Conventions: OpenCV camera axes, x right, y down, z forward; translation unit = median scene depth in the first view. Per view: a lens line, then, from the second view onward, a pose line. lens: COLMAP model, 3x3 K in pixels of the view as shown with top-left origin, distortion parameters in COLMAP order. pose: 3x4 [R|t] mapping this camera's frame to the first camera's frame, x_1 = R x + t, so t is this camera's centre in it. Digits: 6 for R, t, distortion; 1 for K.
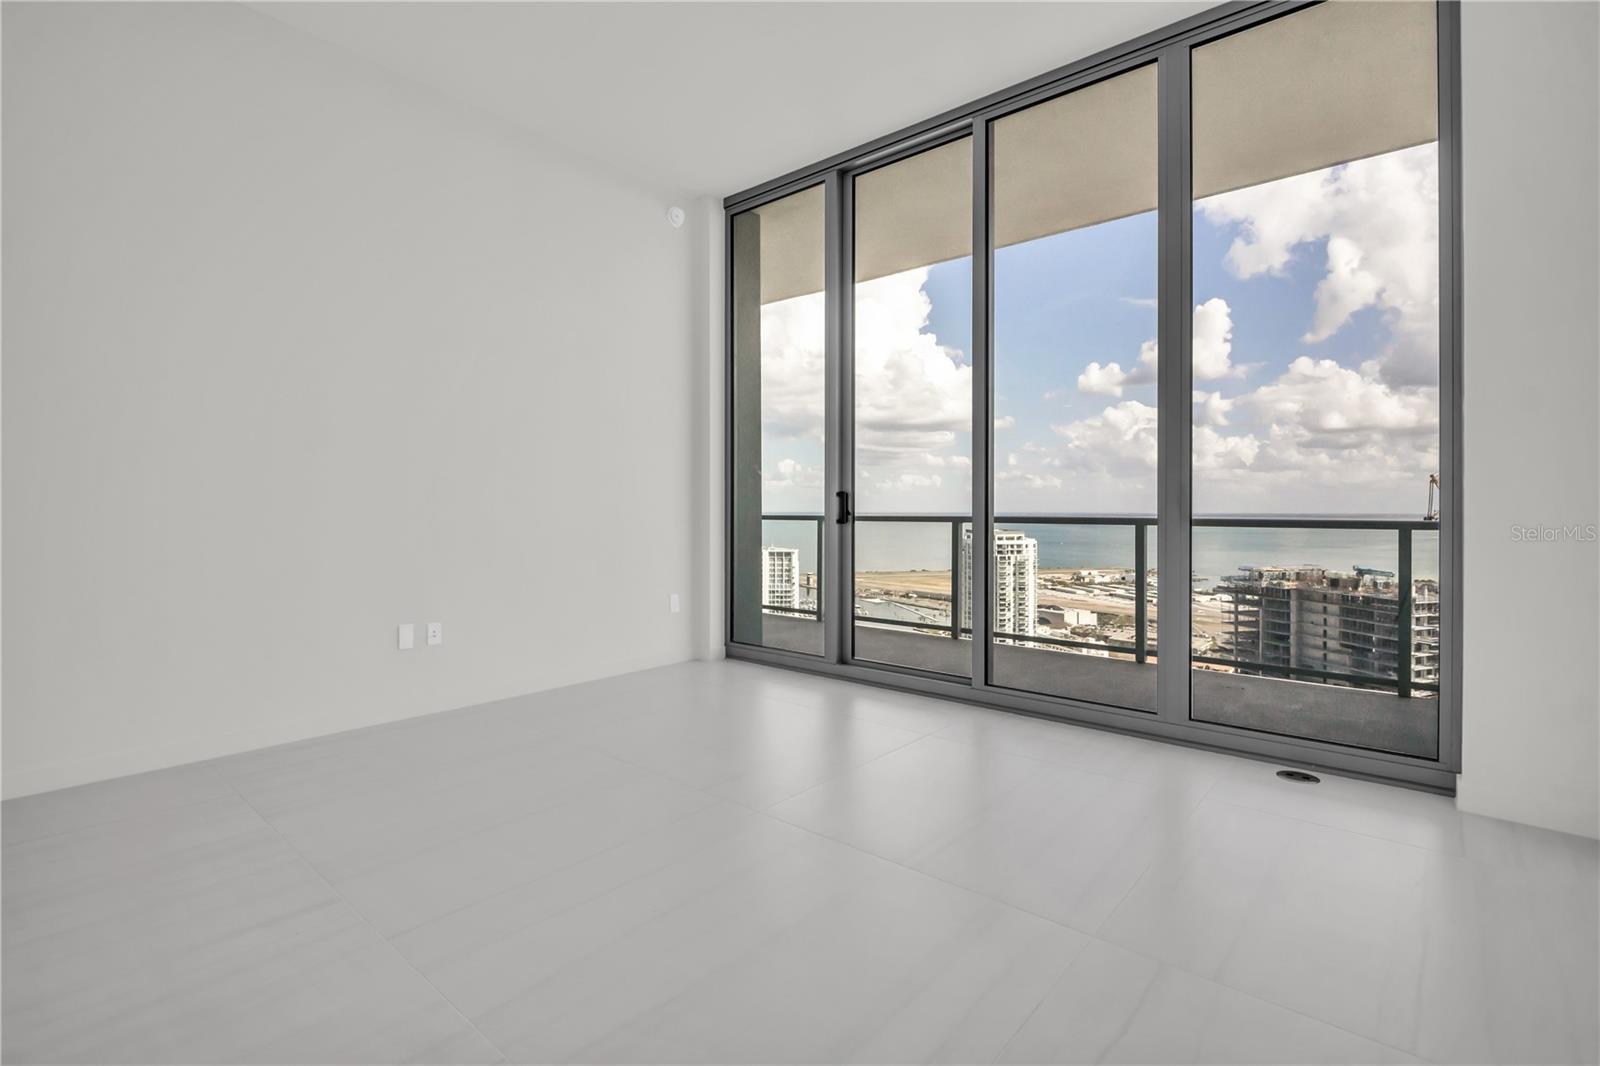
lens RADIAL K [[739.8, 0, 792.1], [0, 739.8, 543.6], [0, 0, 1]] dist [-0.002972, -0.002393]
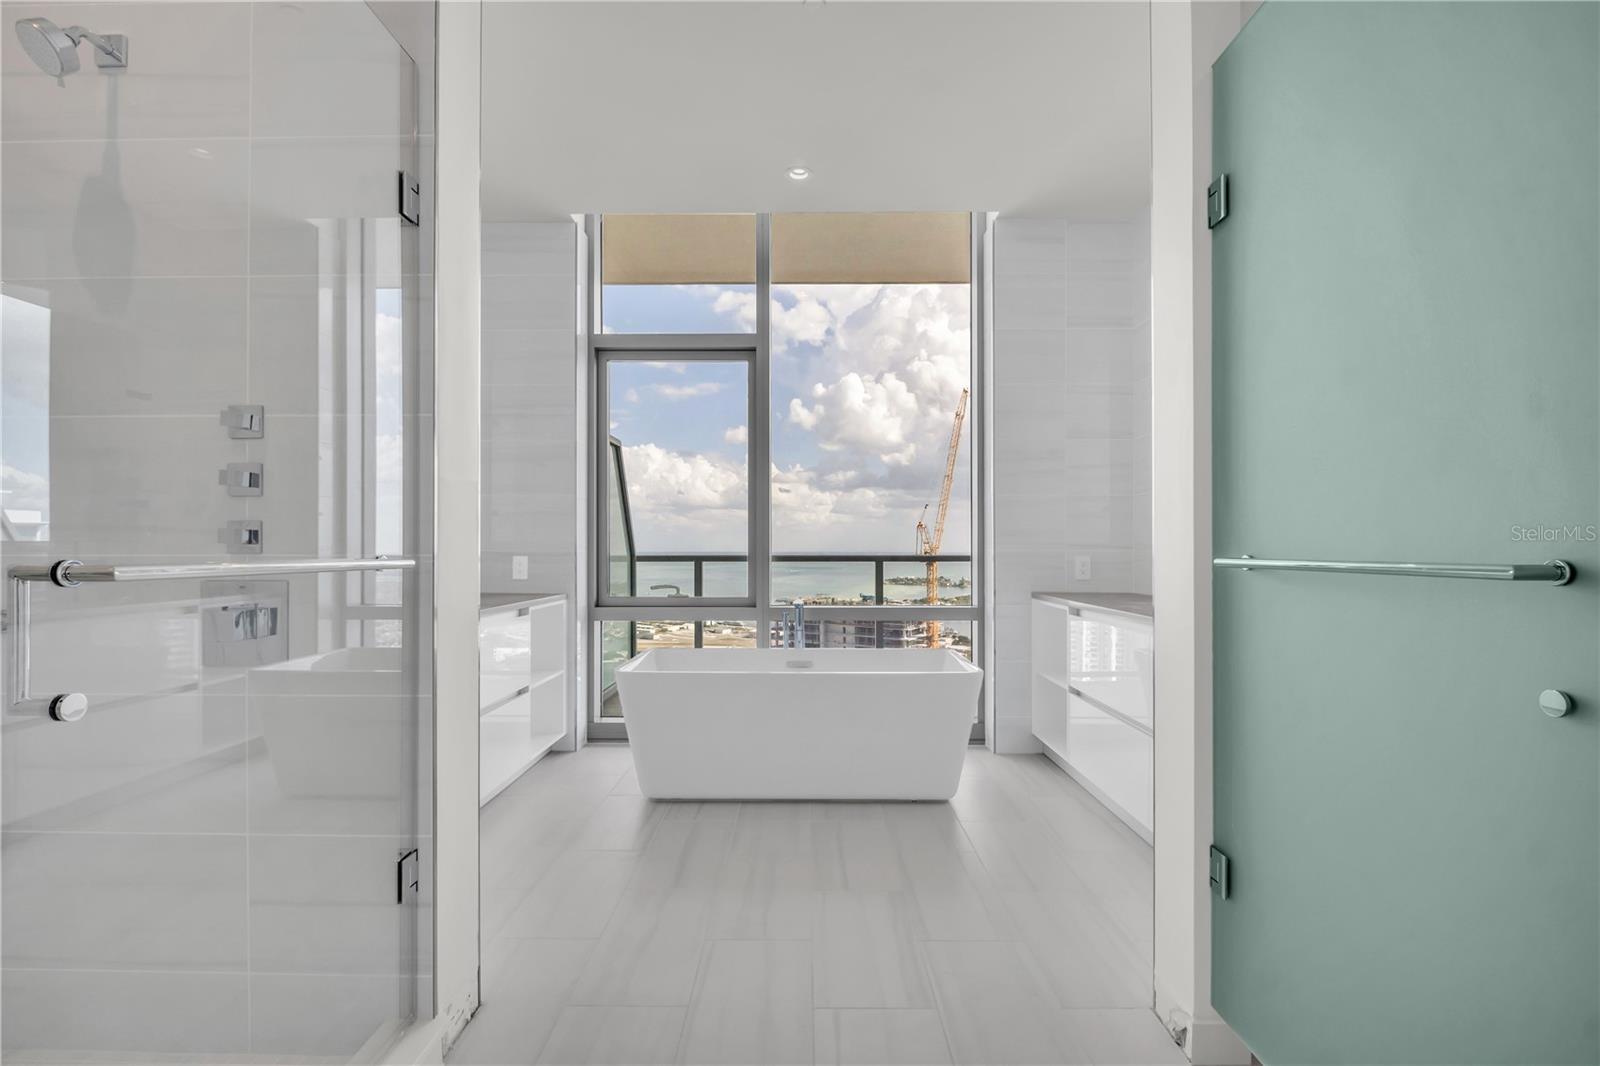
lens RADIAL K [[739.8, 0, 802.4], [0, 739.8, 541.3], [0, 0, 1]] dist [-0.002972, -0.002393]
pose [[0.756820, 0.006748, 0.653588, -0.130323], [0.030133, 0.998523, -0.045202, -0.004465], [-0.652928, 0.053904, 0.755500, 0.098050]]
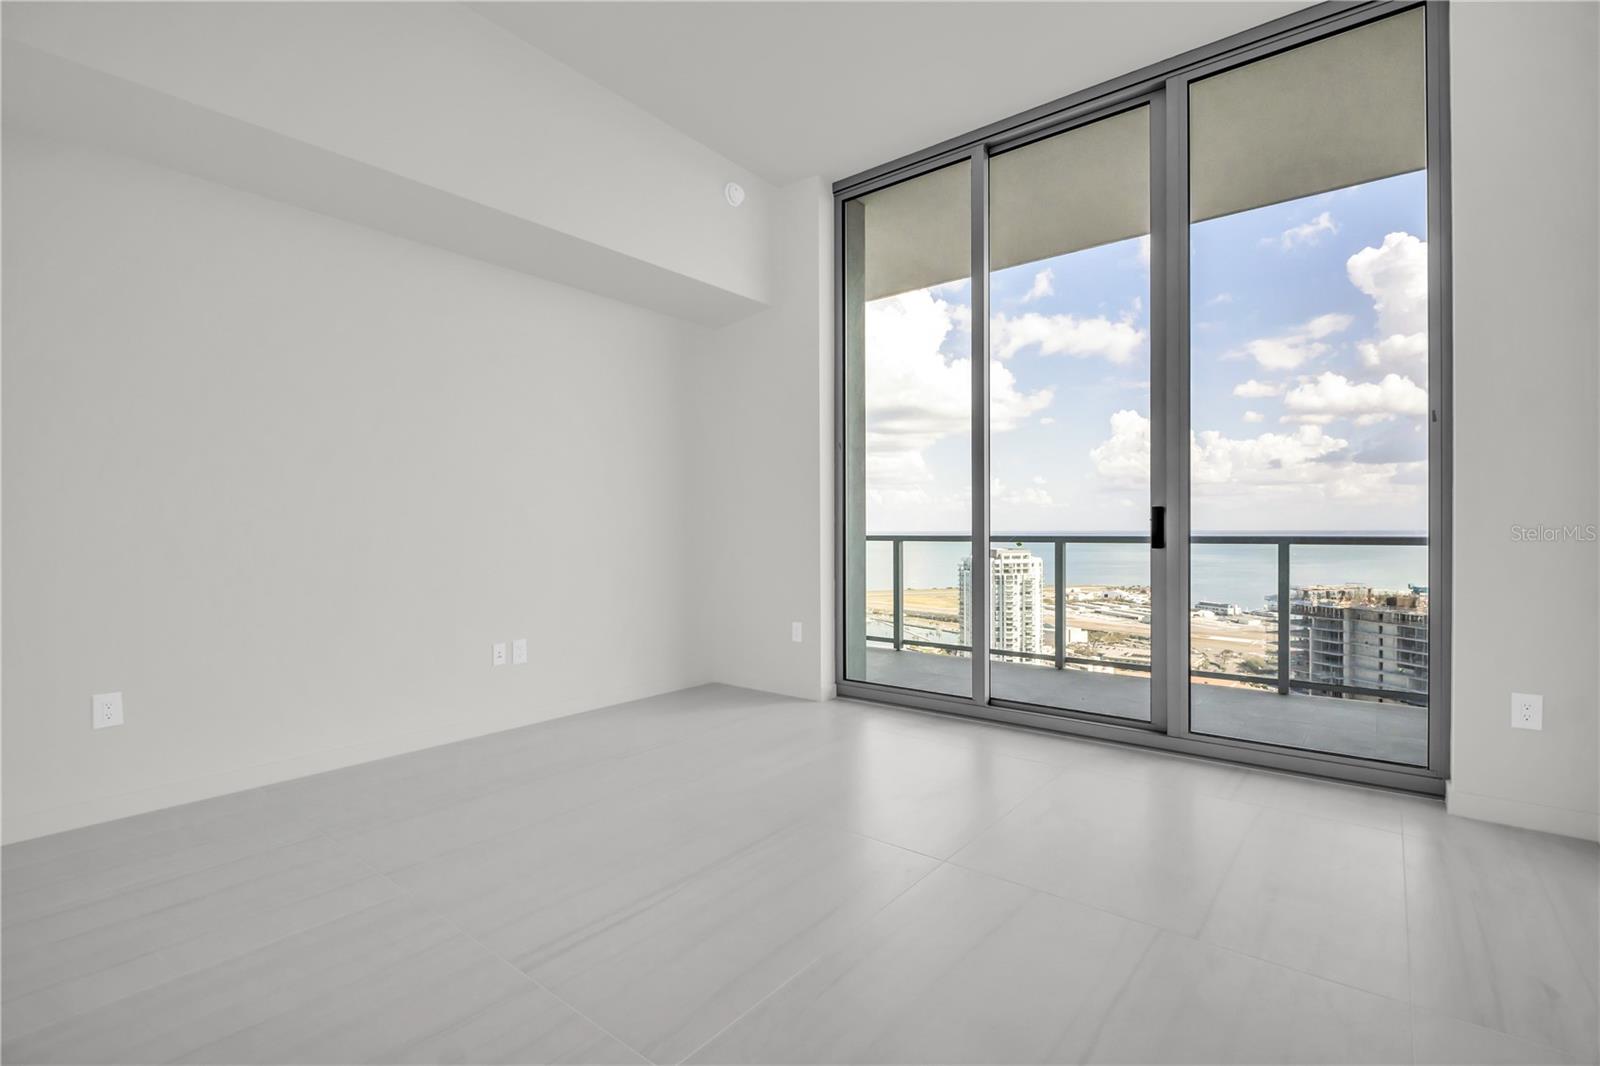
lens RADIAL K [[739.8, 0, 805.3], [0, 739.8, 539.0], [0, 0, 1]] dist [-0.002972, -0.002393]
pose [[0.999018, -0.004218, 0.044094, -0.074608], [0.005636, 0.999469, -0.032090, -0.002691], [-0.043935, 0.032307, 0.998512, 0.053087]]
